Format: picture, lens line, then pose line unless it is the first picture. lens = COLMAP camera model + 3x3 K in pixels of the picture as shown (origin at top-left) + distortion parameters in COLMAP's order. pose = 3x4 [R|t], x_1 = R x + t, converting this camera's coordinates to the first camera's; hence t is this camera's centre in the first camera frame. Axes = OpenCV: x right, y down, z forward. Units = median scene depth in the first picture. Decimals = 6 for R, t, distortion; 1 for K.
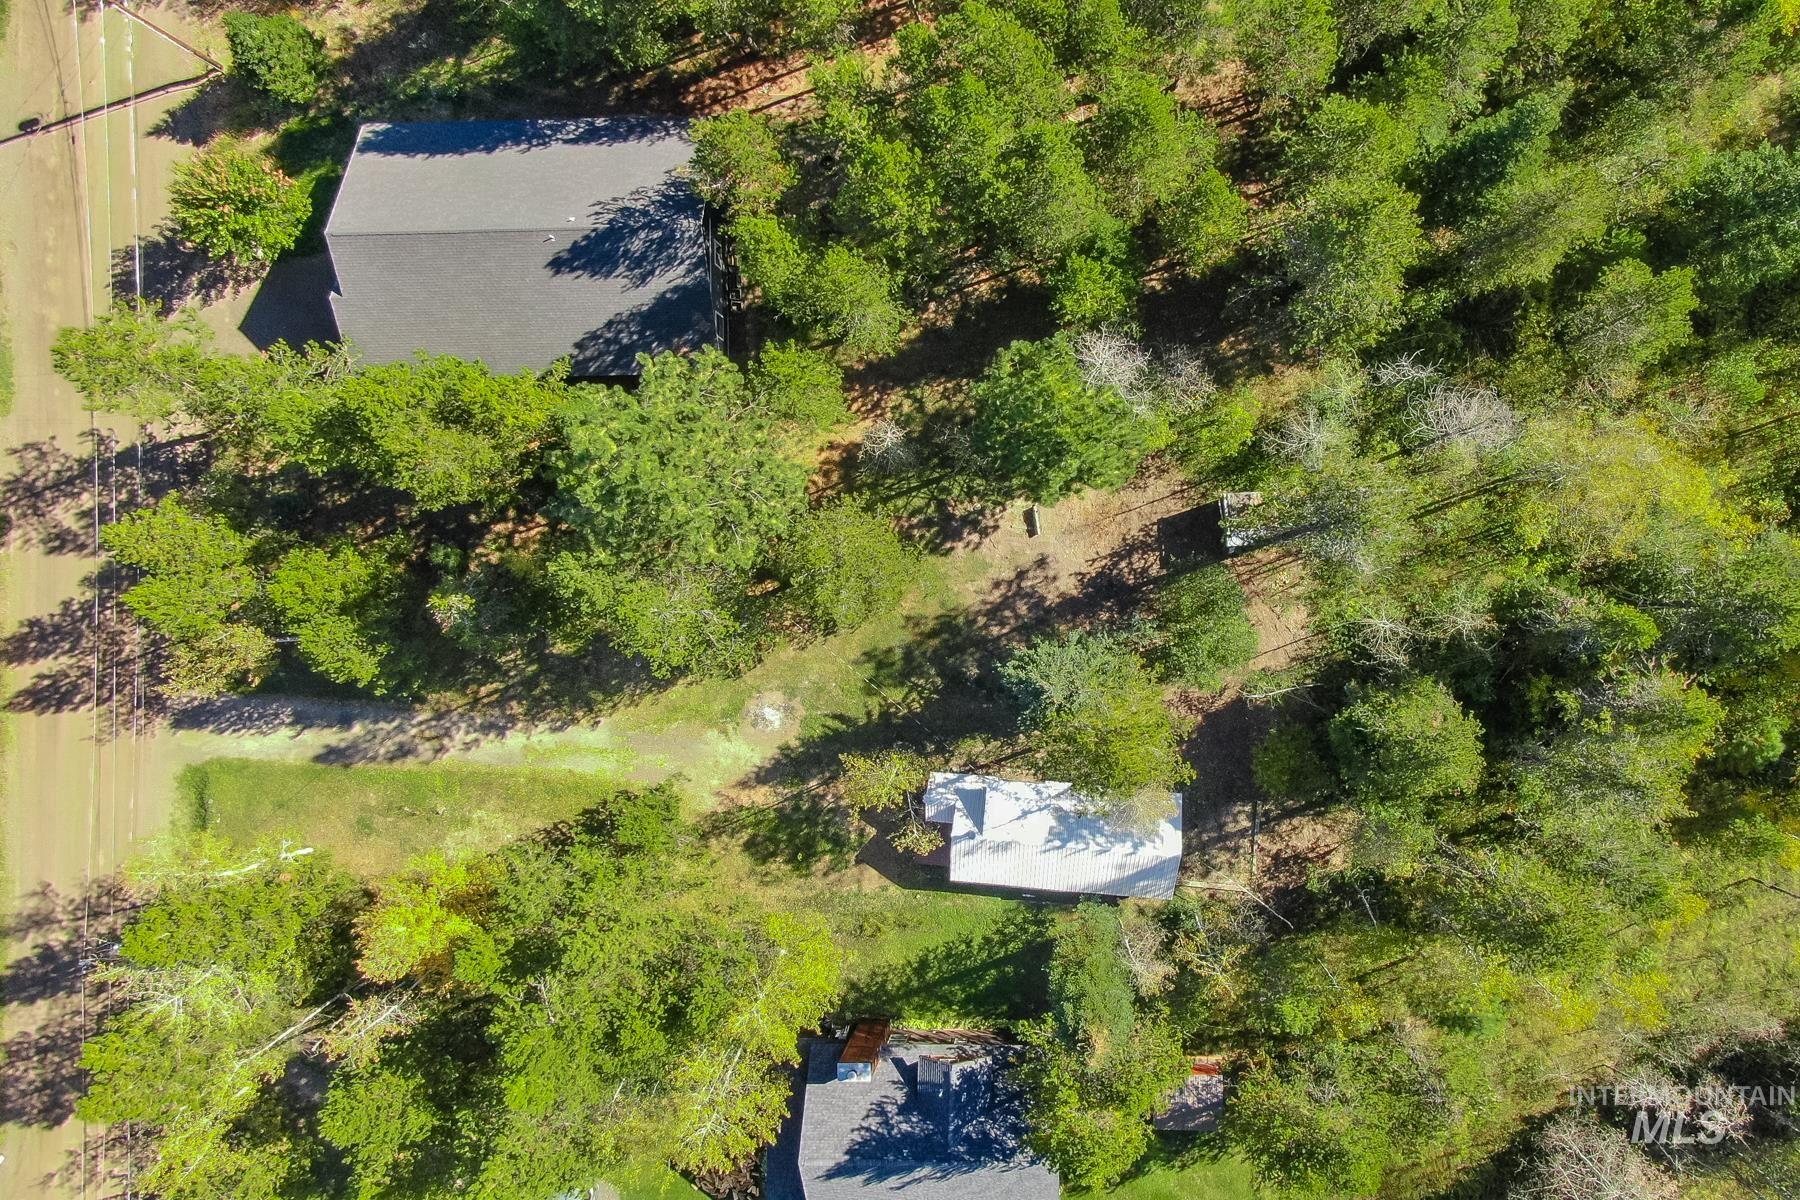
lens RADIAL K [[1466.1, 0, 1100.4], [0, 1466.1, 596.3], [0, 0, 1]] dist [-0.025264, -0.009361]
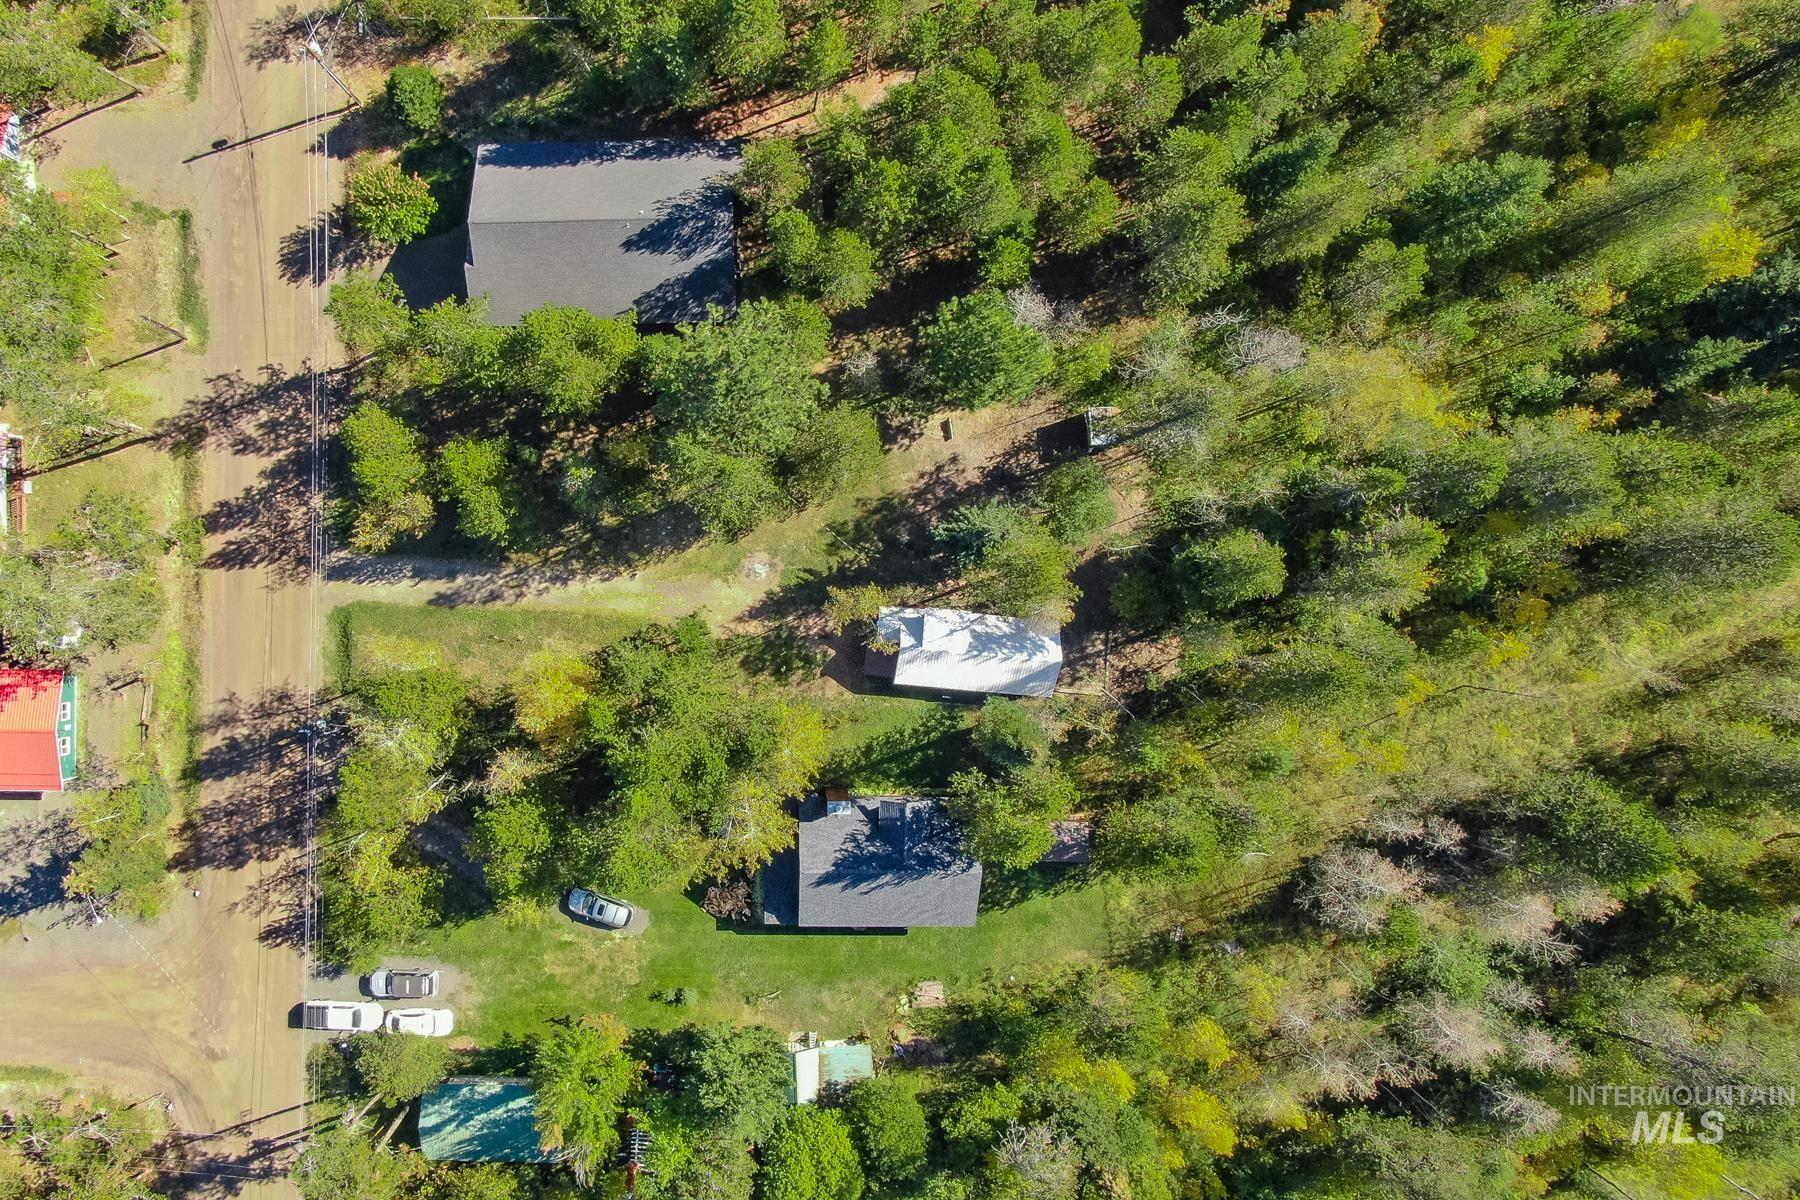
lens RADIAL K [[1466.1, 0, 800.7], [0, 1466.1, 598.7], [0, 0, 1]] dist [-0.025264, -0.009361]
pose [[0.999974, -0.001222, -0.007171, -0.178029], [0.001252, 0.999991, 0.004059, 0.104557], [0.007166, -0.004068, 0.999966, -0.397898]]
